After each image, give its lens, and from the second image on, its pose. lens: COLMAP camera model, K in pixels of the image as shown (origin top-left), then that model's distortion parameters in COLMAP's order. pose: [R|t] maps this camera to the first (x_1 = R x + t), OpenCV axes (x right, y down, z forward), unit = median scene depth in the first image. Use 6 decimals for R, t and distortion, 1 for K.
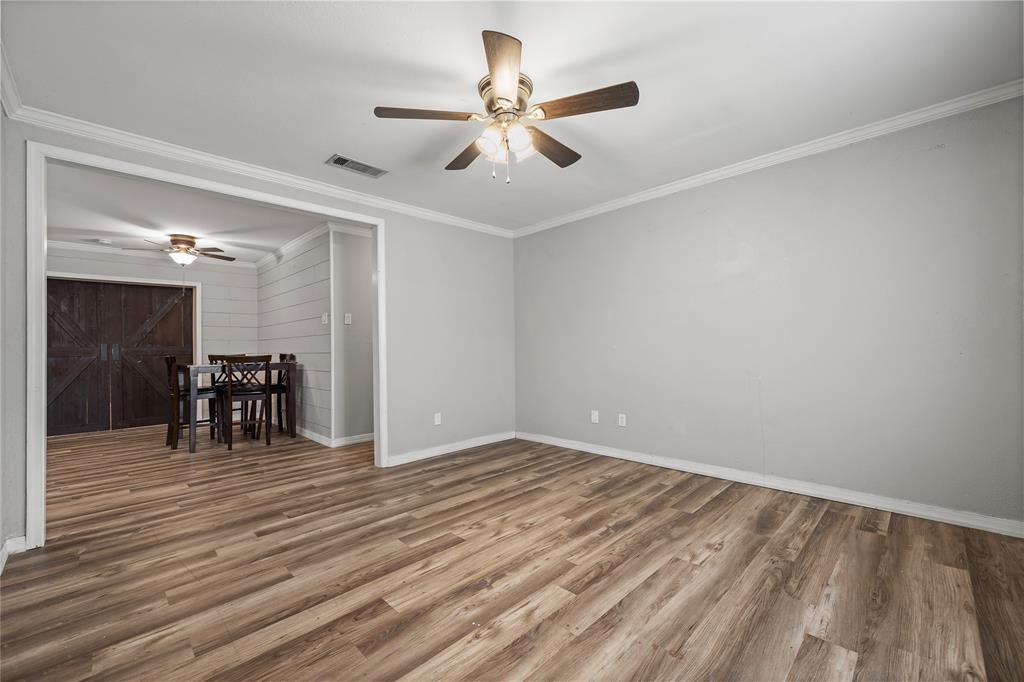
lens RADIAL K [[416.9, 0, 513.7], [0, 416.9, 345.7], [0, 0, 1]] dist [0.000850, 0.000092]
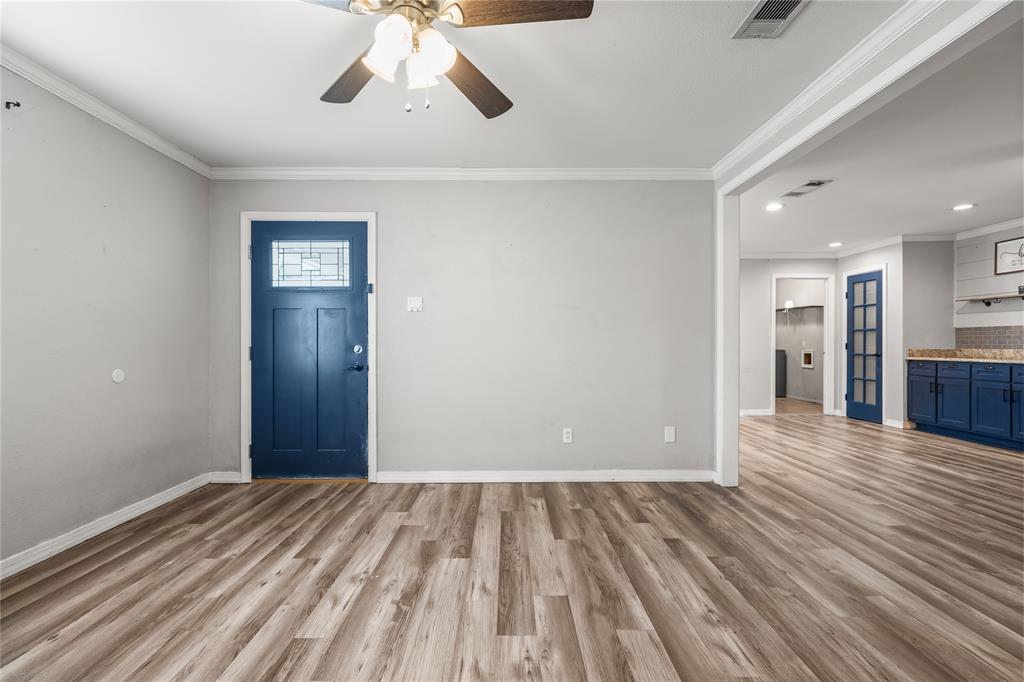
lens RADIAL K [[443.7, 0, 510.0], [0, 443.7, 341.4], [0, 0, 1]] dist [0.002602, 0.000275]
pose [[-0.704527, 0.013540, -0.709548, 0.437418], [0.011138, 0.999906, 0.008021, -0.011464], [0.709589, -0.002252, -0.704612, 1.791094]]
